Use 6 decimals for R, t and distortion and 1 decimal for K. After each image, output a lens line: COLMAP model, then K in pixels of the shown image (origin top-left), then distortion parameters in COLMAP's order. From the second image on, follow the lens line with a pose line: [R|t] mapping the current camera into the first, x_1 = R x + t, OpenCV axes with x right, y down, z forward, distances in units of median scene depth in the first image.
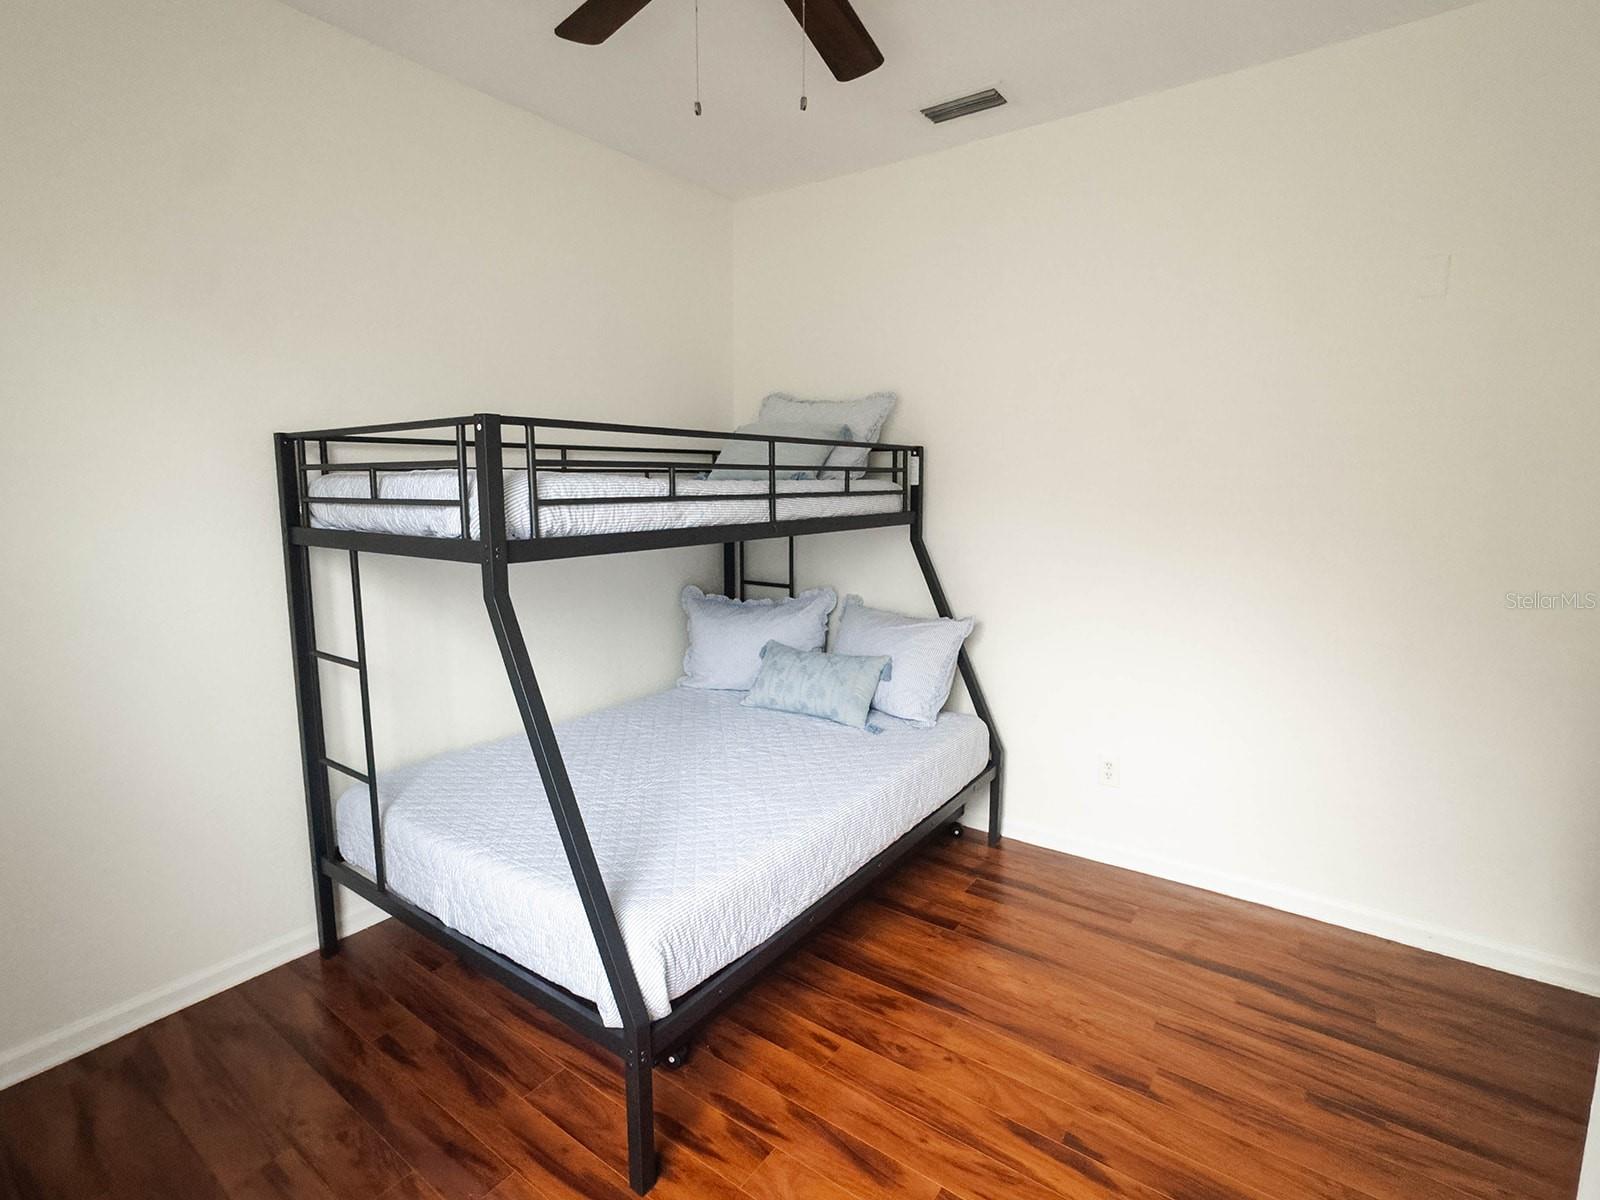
lens RADIAL K [[774.6, 0, 804.0], [0, 774.6, 594.4], [0, 0, 1]] dist [-0.041333, 0.021327]
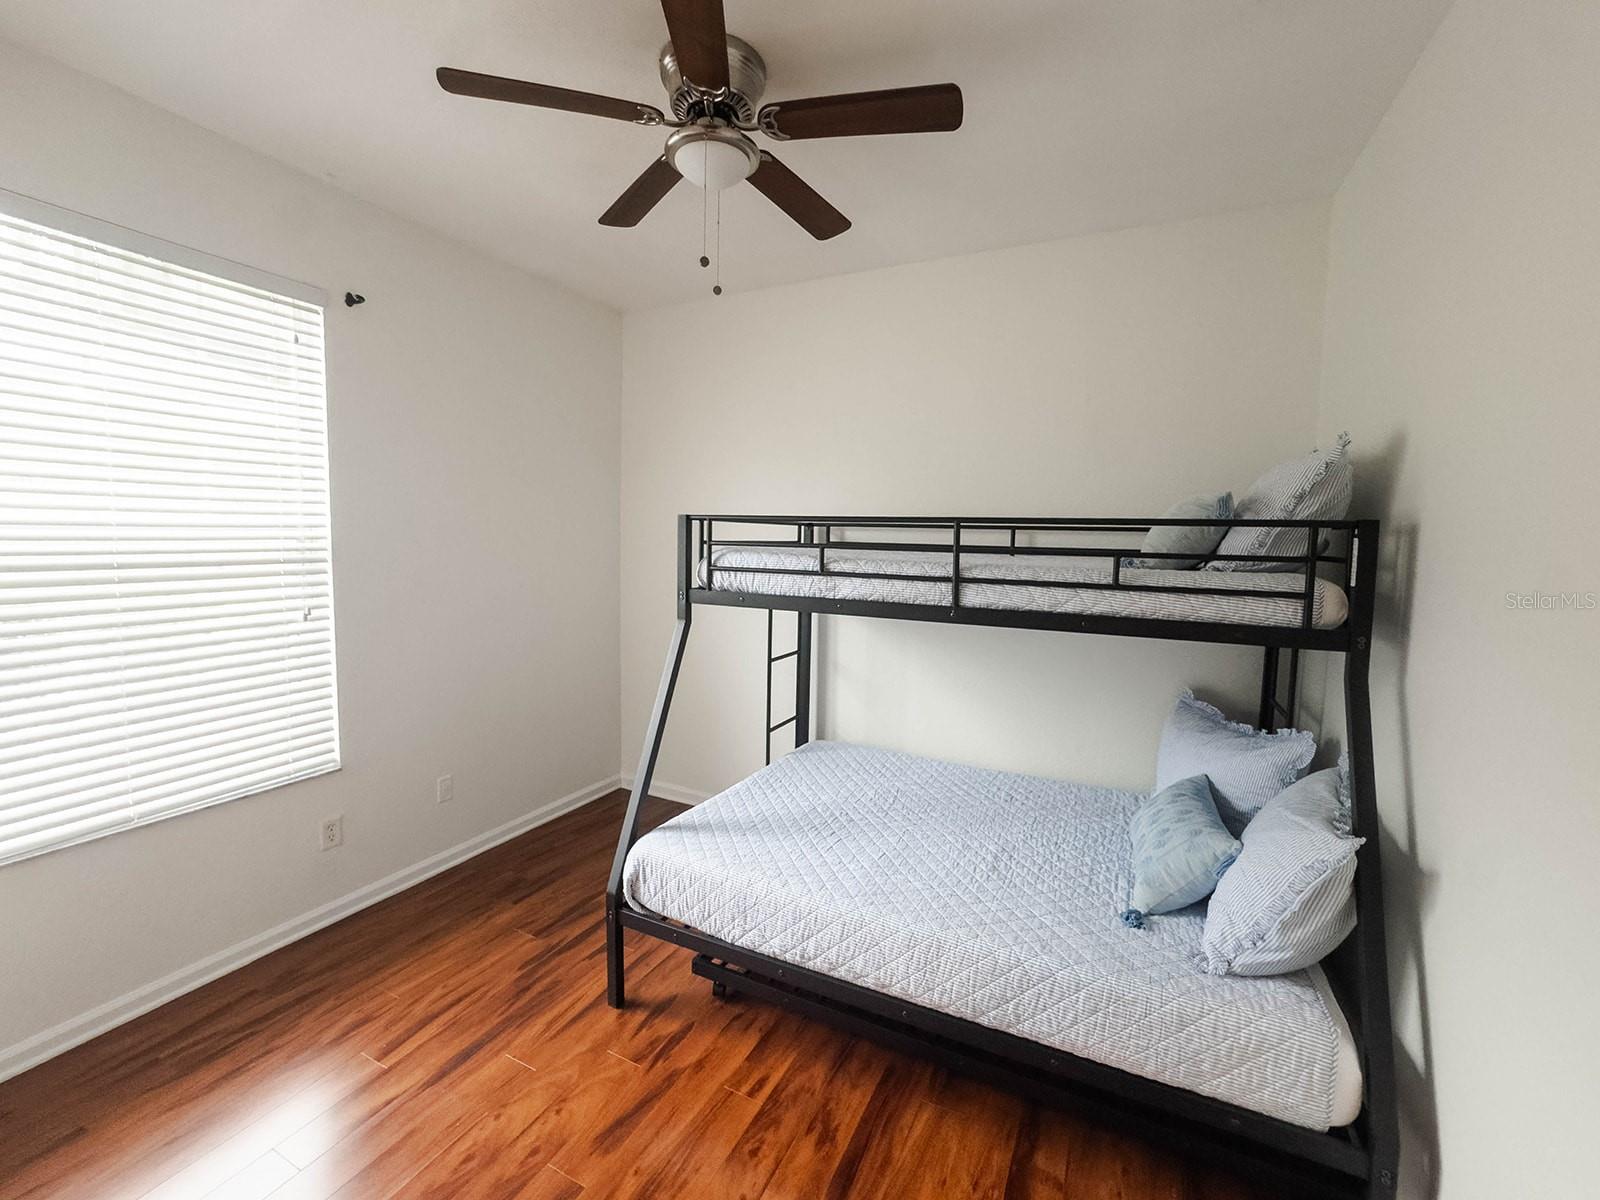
lens RADIAL K [[648.5, 0, 809.4], [0, 648.5, 596.0], [0, 0, 1]] dist [-0.026499, -0.000072]
pose [[0.176761, 0.082211, -0.980814, 0.829371], [-0.173352, 0.983528, 0.051197, -0.135260], [0.968868, 0.160977, 0.188101, 0.777314]]
